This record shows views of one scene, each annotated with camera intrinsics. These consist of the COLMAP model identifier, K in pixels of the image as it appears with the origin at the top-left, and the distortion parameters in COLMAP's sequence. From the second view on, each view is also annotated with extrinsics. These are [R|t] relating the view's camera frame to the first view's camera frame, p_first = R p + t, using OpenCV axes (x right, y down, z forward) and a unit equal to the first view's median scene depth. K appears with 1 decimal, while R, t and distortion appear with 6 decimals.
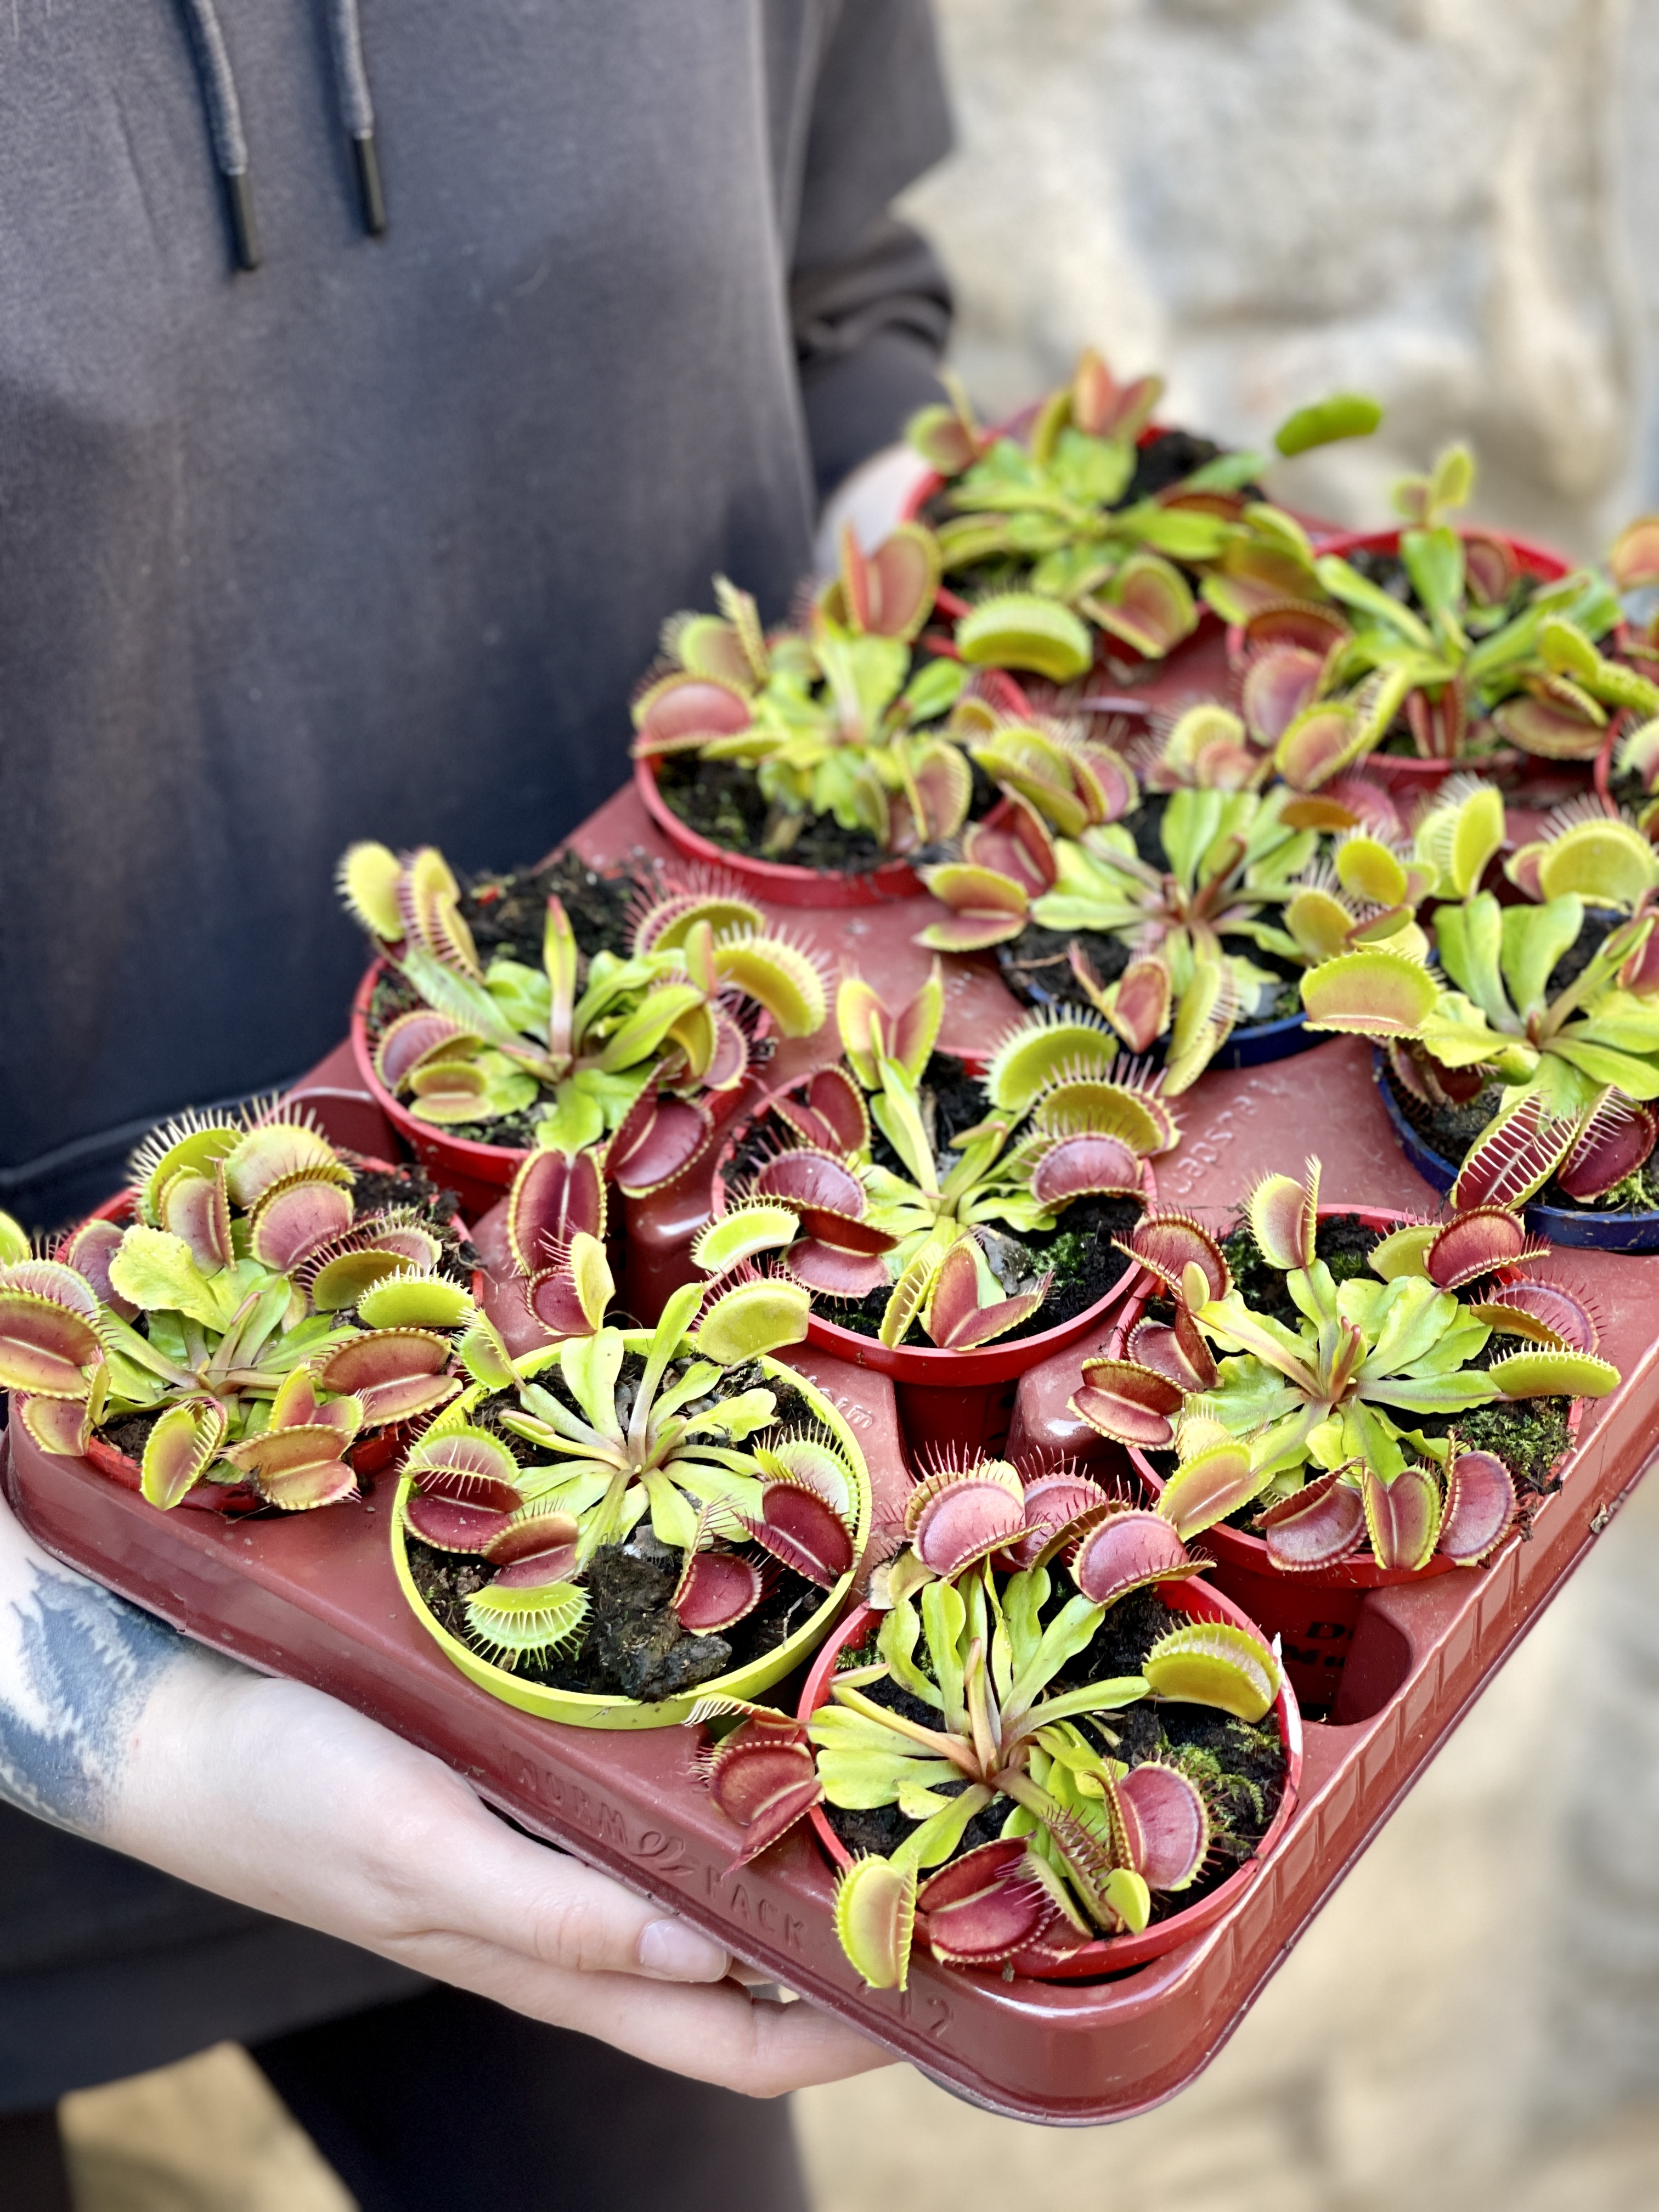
lens RADIAL K [[4192.6, 0, 831.9], [0, 4192.6, 1109.2], [0, 0, 1]] dist [0.221499, 0.000000]
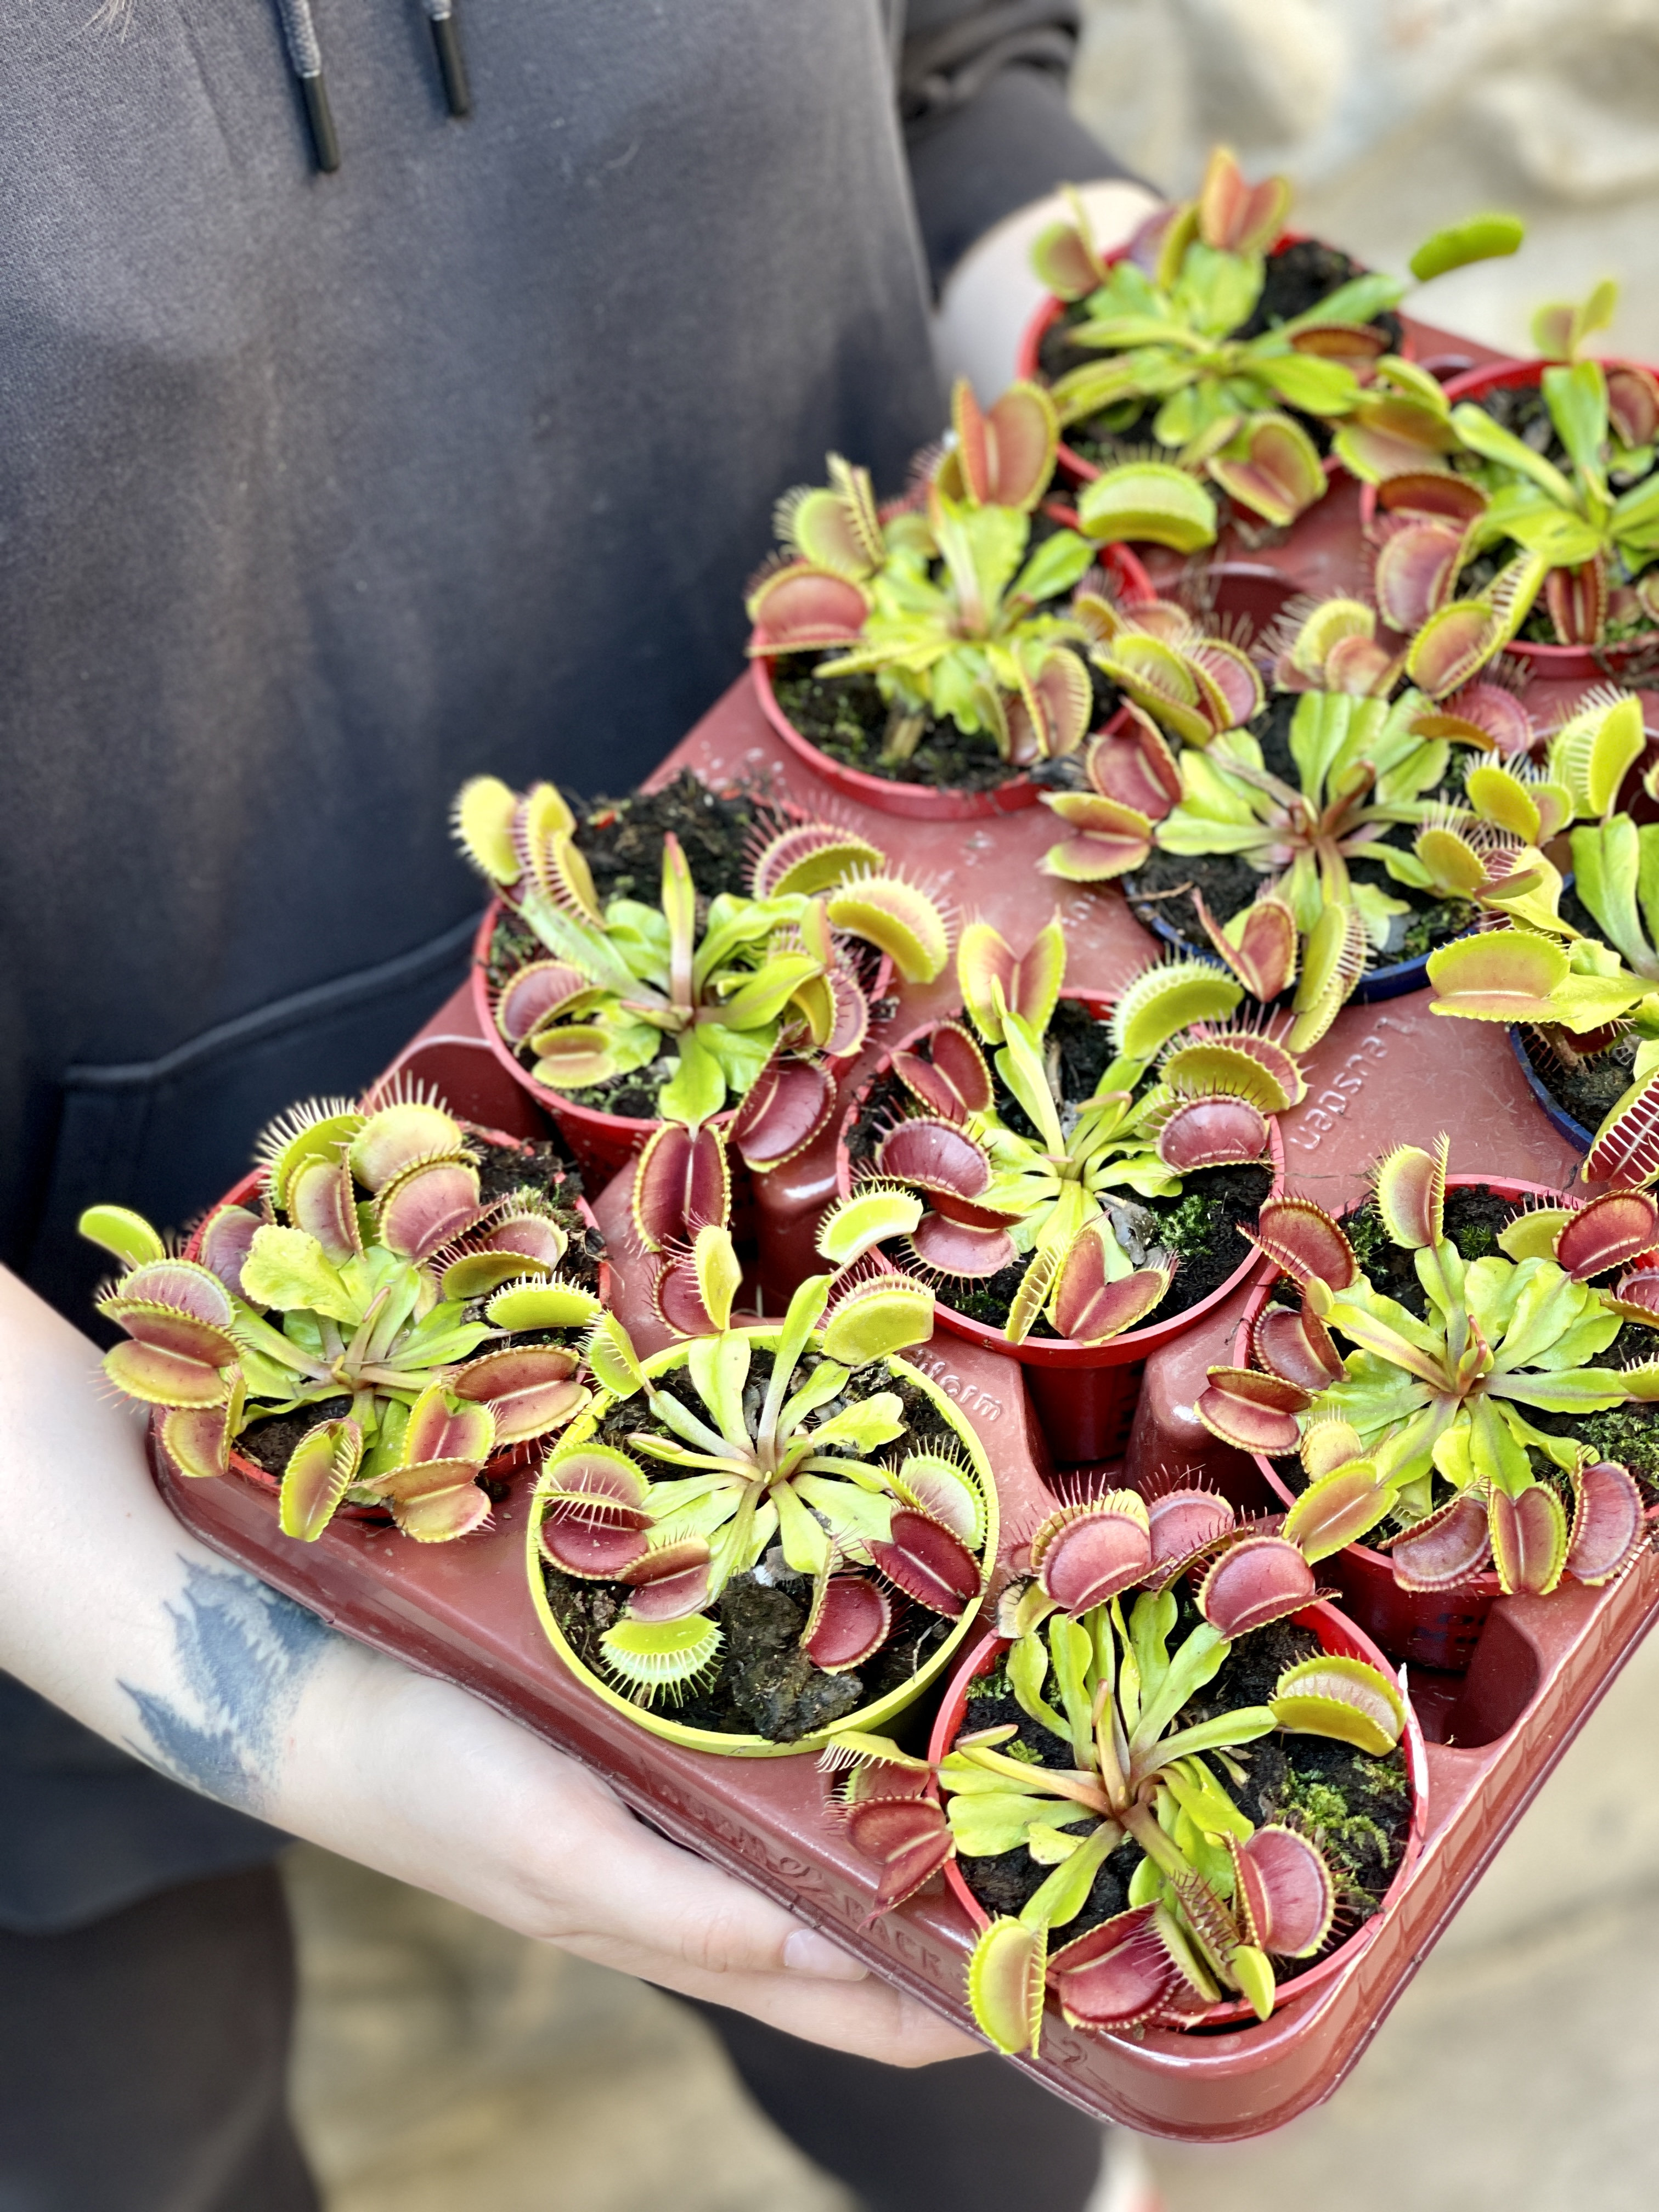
lens RADIAL K [[4192.6, 0, 839.6], [0, 4192.6, 1107.8], [0, 0, 1]] dist [0.221499, 0.000000]
pose [[0.998622, -0.024193, -0.046580, 0.018844], [0.032046, 0.983868, 0.176002, -0.166699], [0.041571, -0.177252, 0.983287, 0.022004]]
